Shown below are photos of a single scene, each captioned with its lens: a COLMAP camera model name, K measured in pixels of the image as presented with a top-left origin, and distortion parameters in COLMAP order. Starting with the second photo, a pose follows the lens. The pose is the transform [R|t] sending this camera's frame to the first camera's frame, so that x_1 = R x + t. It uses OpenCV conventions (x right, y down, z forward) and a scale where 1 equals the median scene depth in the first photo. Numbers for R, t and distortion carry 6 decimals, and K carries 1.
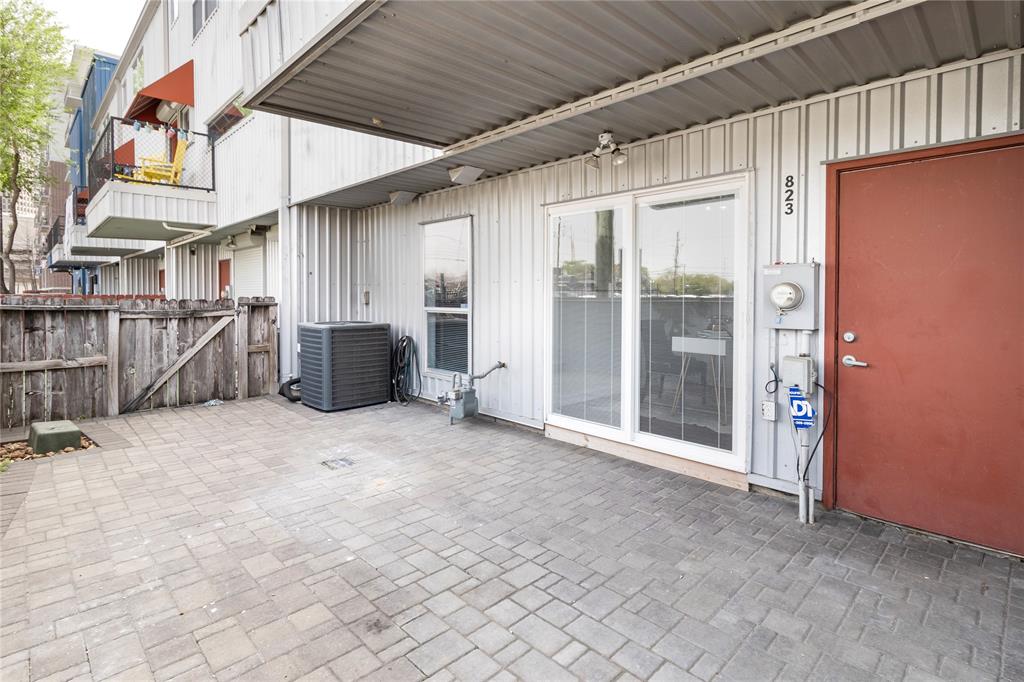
lens RADIAL K [[472.0, 0, 511.5], [0, 472.0, 309.3], [0, 0, 1]] dist [0.000256, 0.000135]
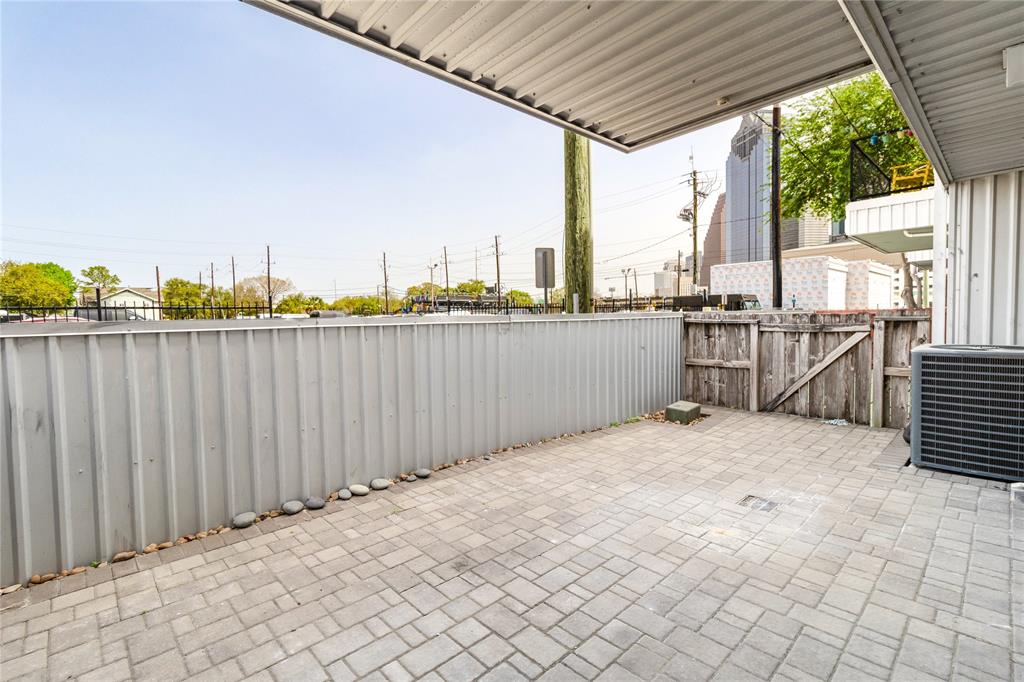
lens RADIAL K [[464.3, 0, 512.0], [0, 464.3, 341.0], [0, 0, 1]] dist [-0.000647, 0.000028]
pose [[0.021635, 0.051543, -0.998436, 0.475013], [-0.009846, 0.998633, 0.051339, -0.012947], [0.999717, 0.008720, 0.022113, 0.536193]]
